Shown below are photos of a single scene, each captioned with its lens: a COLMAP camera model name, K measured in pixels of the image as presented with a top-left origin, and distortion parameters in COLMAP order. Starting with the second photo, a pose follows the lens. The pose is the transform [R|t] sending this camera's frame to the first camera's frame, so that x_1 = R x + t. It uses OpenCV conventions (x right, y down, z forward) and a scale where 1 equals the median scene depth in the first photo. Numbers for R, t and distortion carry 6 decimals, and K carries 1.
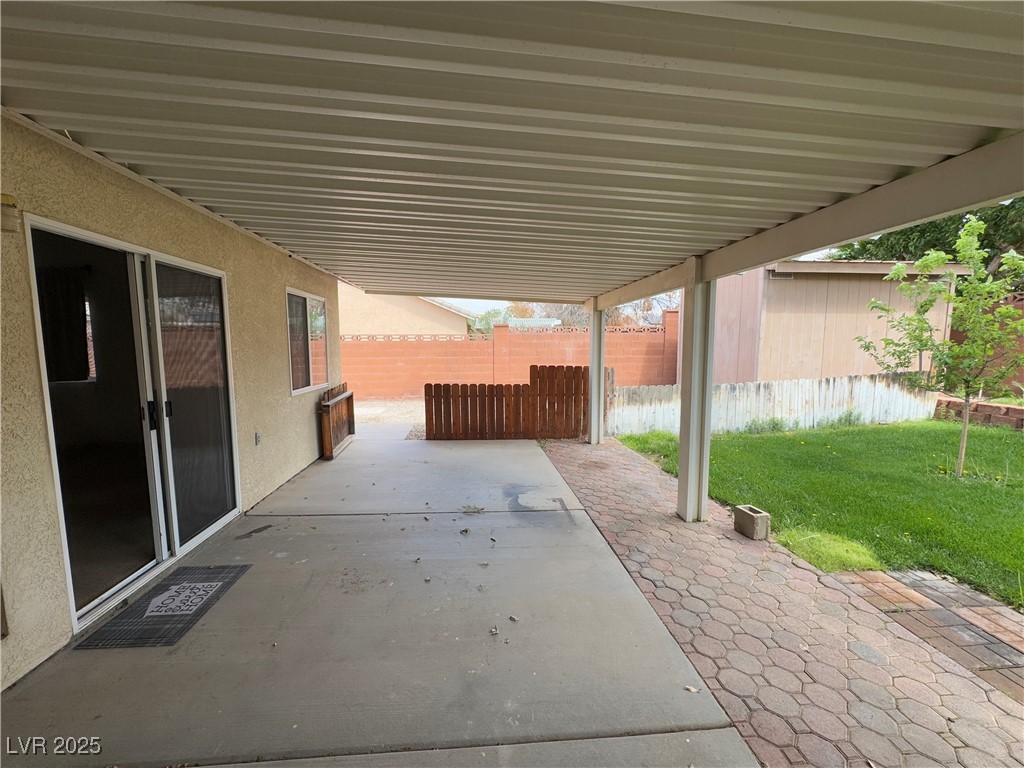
lens RADIAL K [[410.3, 0, 512.5], [0, 410.3, 384.1], [0, 0, 1]] dist [0.004215, -0.001165]
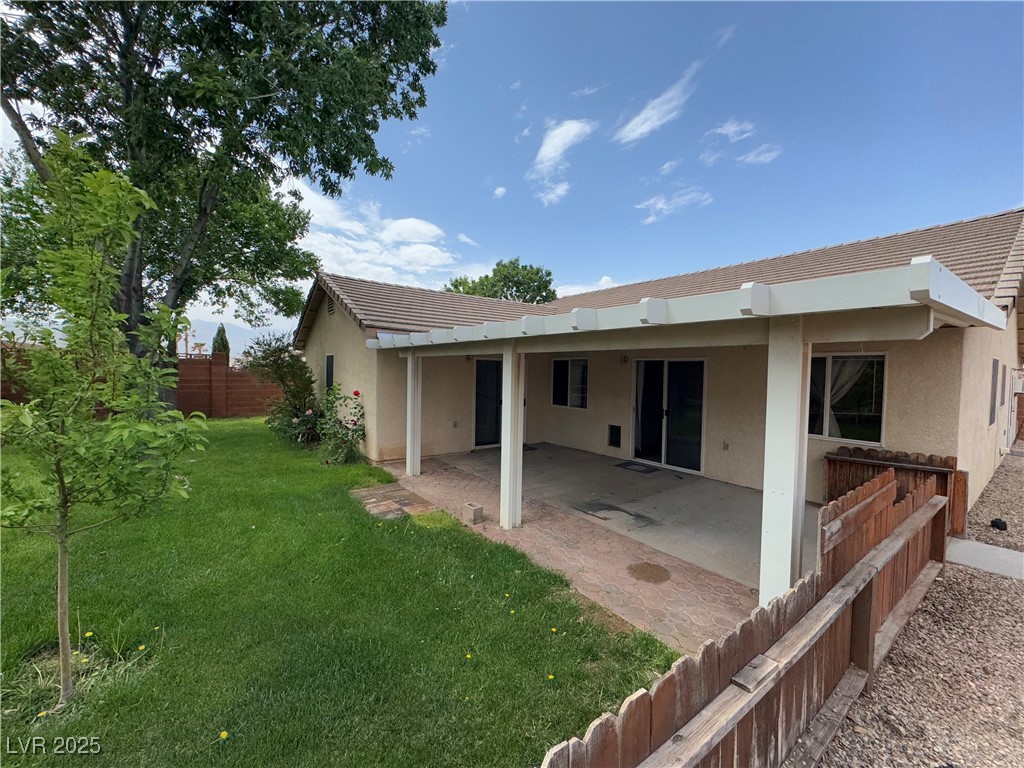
lens RADIAL K [[410.3, 0, 509.3], [0, 410.3, 383.3], [0, 0, 1]] dist [0.004215, -0.001165]
pose [[-0.857455, -0.002912, -0.514551, 0.988003], [-0.073753, 0.990354, 0.117297, -0.254460], [0.509246, 0.138527, -0.849399, 1.809045]]
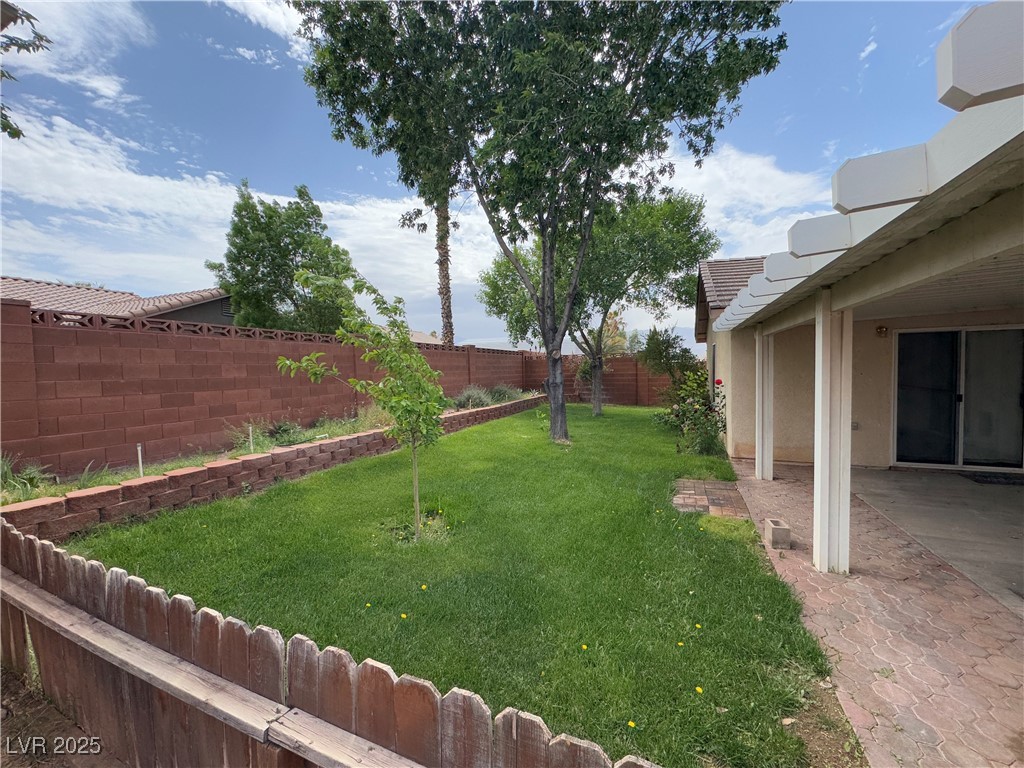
lens RADIAL K [[410.3, 0, 511.4], [0, 410.3, 388.4], [0, 0, 1]] dist [0.004215, -0.001165]
pose [[-0.872473, -0.003976, 0.488646, 0.529140], [0.070574, 0.988458, 0.134053, -0.202823], [-0.483539, 0.151443, -0.862123, 1.790460]]
